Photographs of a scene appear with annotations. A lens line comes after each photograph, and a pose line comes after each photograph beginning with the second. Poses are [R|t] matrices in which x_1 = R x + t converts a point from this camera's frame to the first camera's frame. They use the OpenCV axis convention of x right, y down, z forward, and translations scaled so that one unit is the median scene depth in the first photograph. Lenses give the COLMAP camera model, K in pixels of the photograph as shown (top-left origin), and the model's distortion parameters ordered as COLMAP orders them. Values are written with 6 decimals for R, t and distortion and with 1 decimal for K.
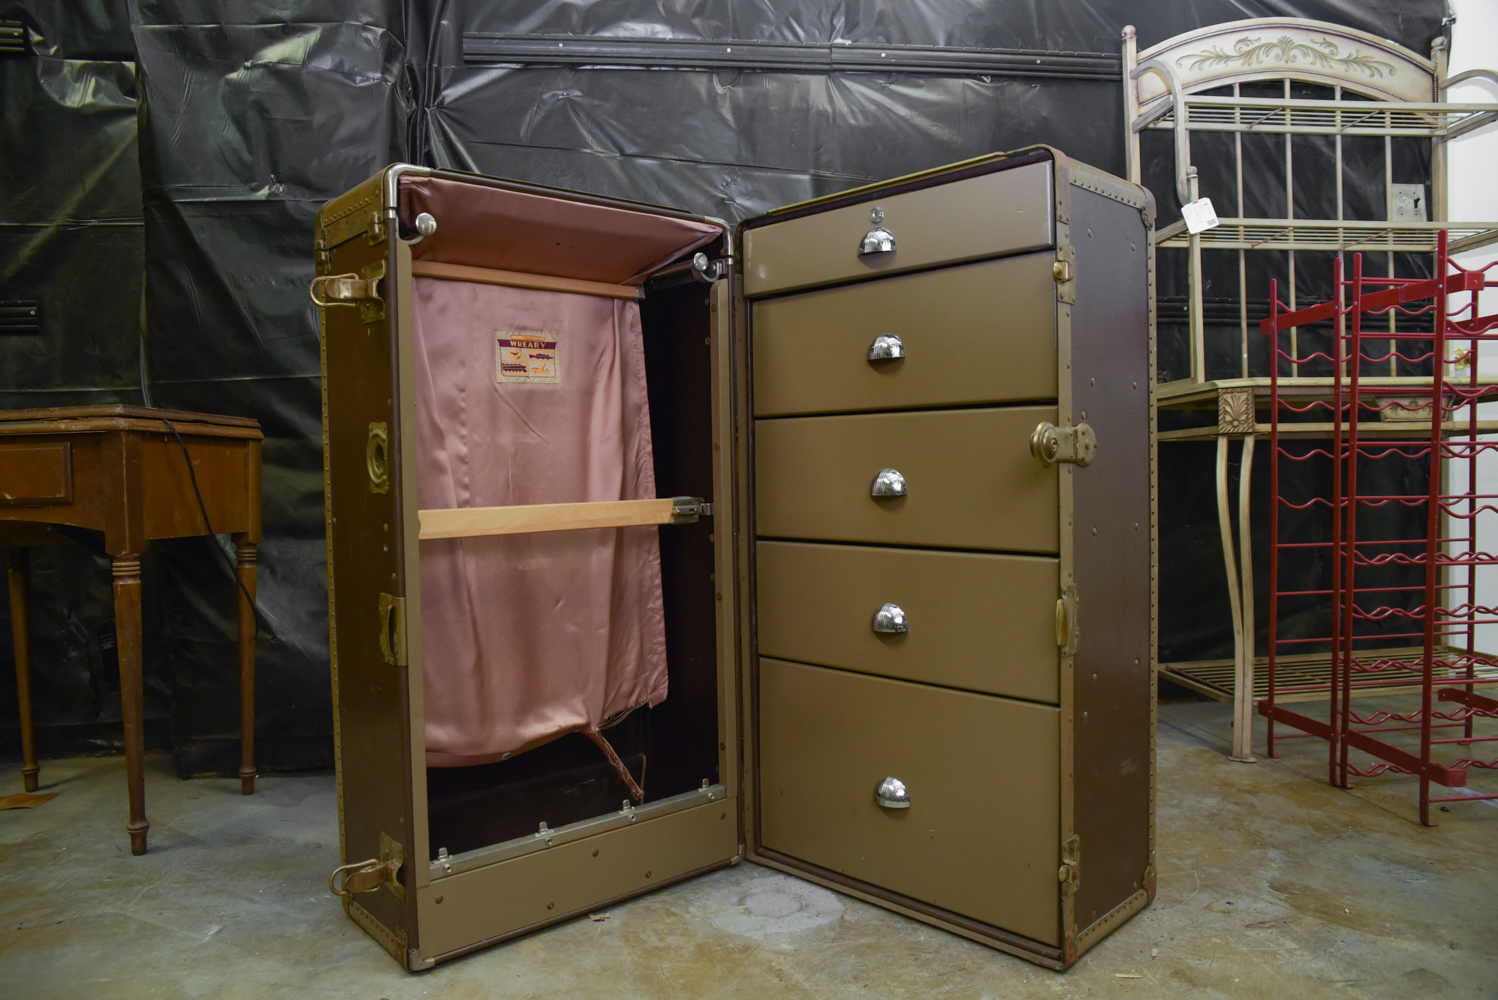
lens RADIAL K [[992.1, 0, 752.0], [0, 992.1, 513.9], [0, 0, 1]] dist [-0.079406, 0.050901]
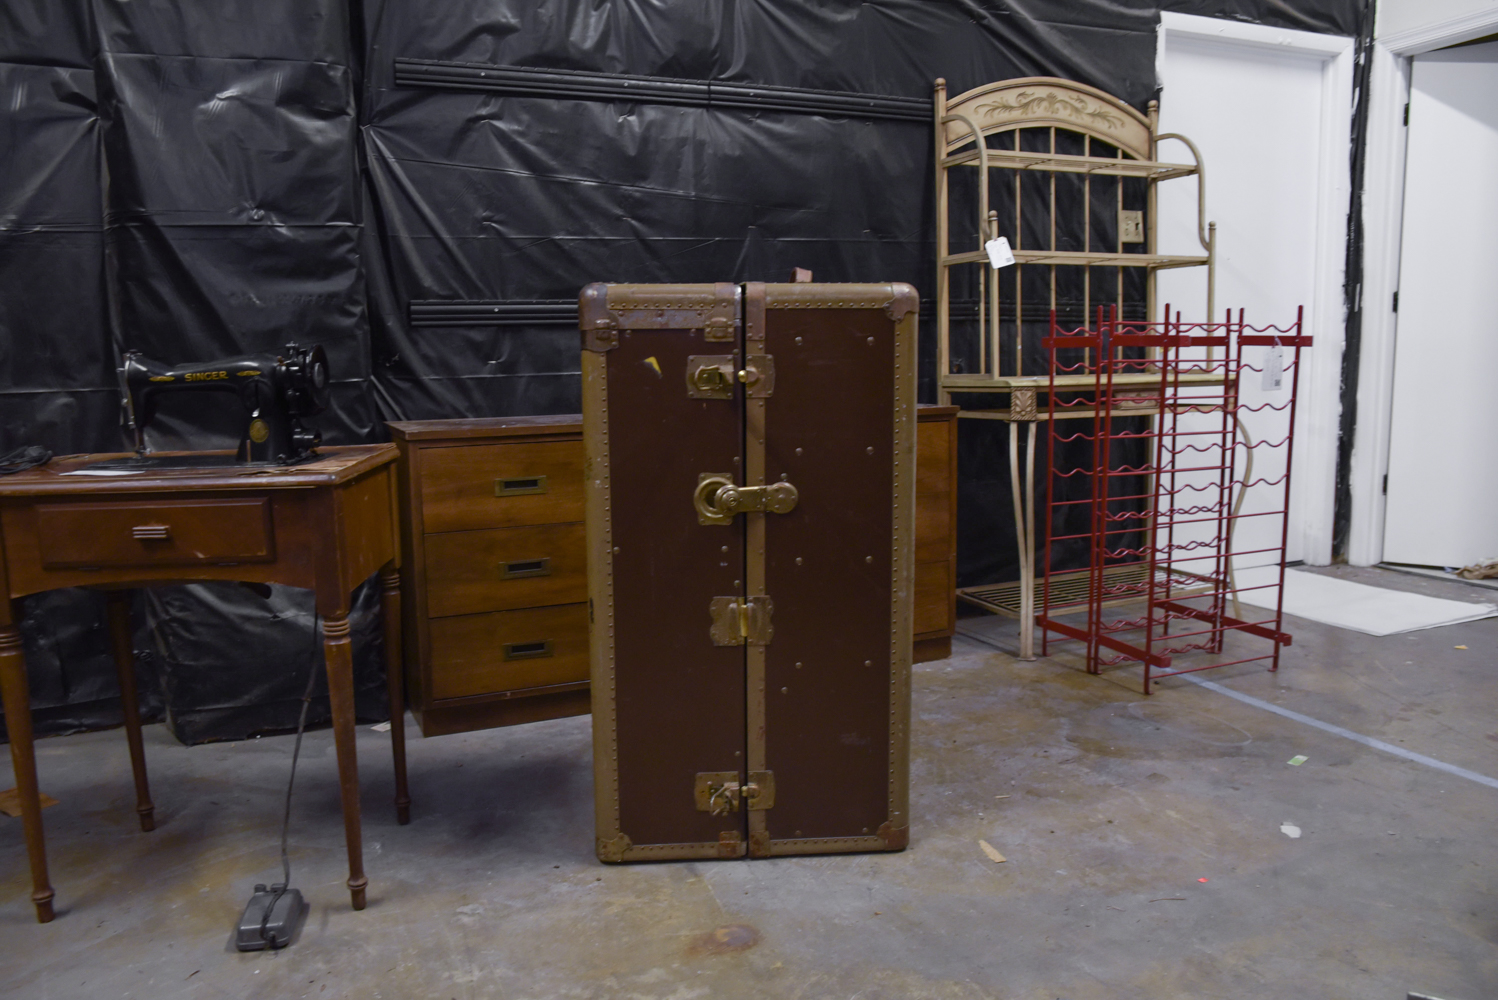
lens RADIAL K [[1094.2, 0, 740.8], [0, 1094.2, 507.6], [0, 0, 1]] dist [-0.063916, 0.002978]
pose [[0.958547, -0.036224, 0.282623, -0.311890], [0.010248, 0.995627, 0.092852, -0.108551], [-0.284751, -0.086106, 0.954727, -0.340648]]
